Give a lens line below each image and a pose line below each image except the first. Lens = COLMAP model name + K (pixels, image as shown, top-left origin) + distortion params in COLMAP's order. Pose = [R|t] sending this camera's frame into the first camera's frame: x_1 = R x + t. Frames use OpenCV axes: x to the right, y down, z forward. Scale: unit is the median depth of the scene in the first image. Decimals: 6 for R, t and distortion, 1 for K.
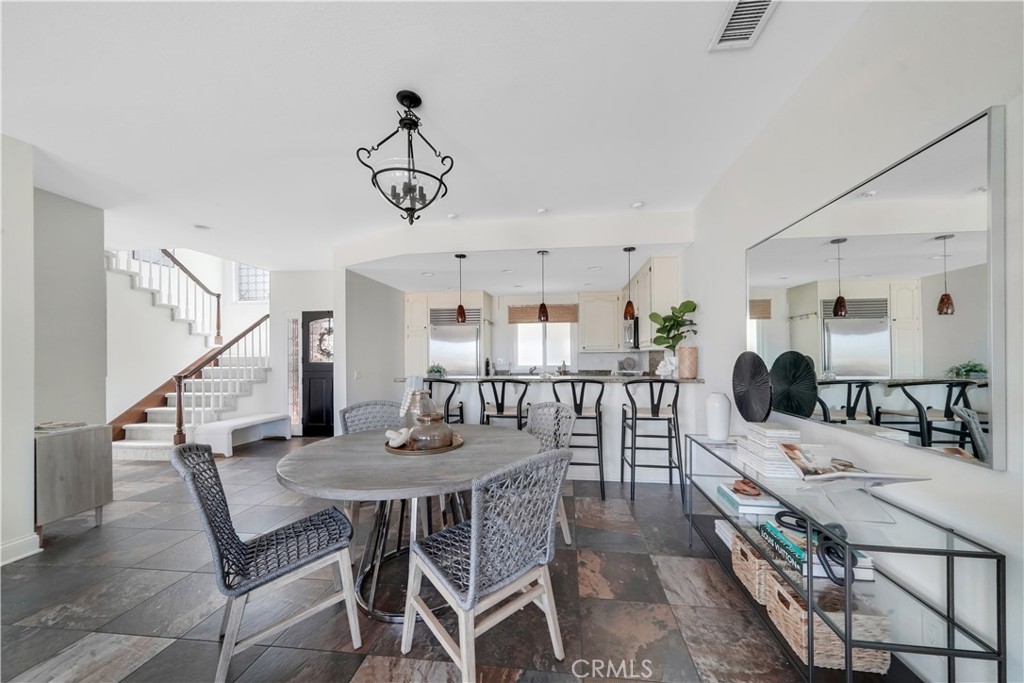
lens RADIAL K [[359.8, 0, 512.3], [0, 359.8, 350.6], [0, 0, 1]] dist [0.007148, 0.000022]
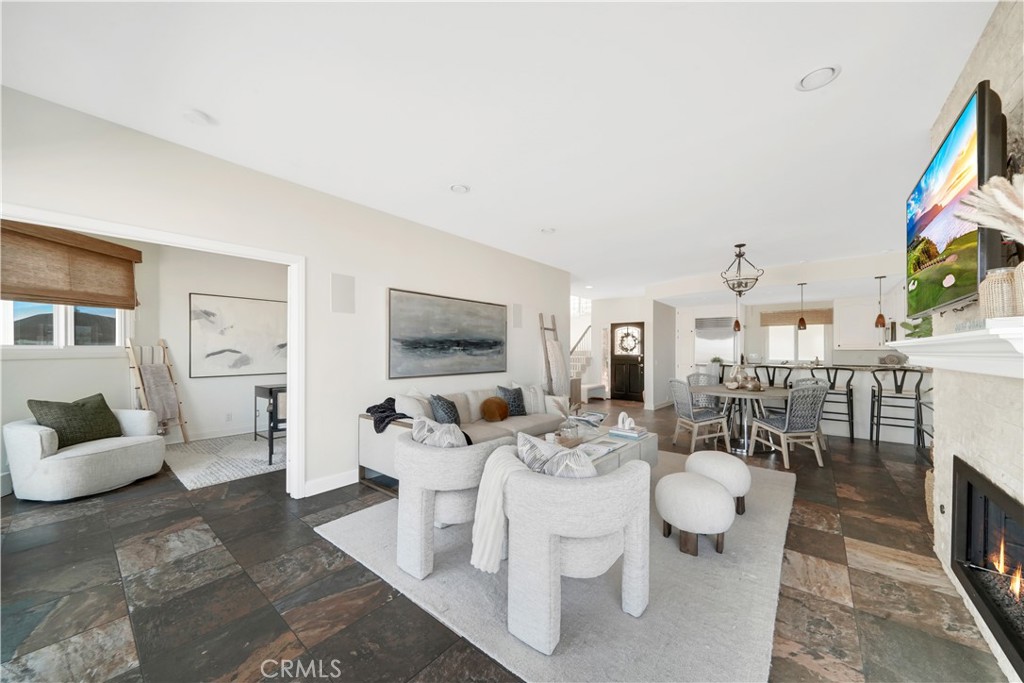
lens RADIAL K [[359.8, 0, 512.3], [0, 359.8, 350.6], [0, 0, 1]] dist [0.007148, 0.000022]
pose [[0.855325, 0.009104, -0.518012, -0.178760], [0.000458, 0.999832, 0.018327, -0.023448], [0.518092, -0.015912, 0.855177, -0.994058]]
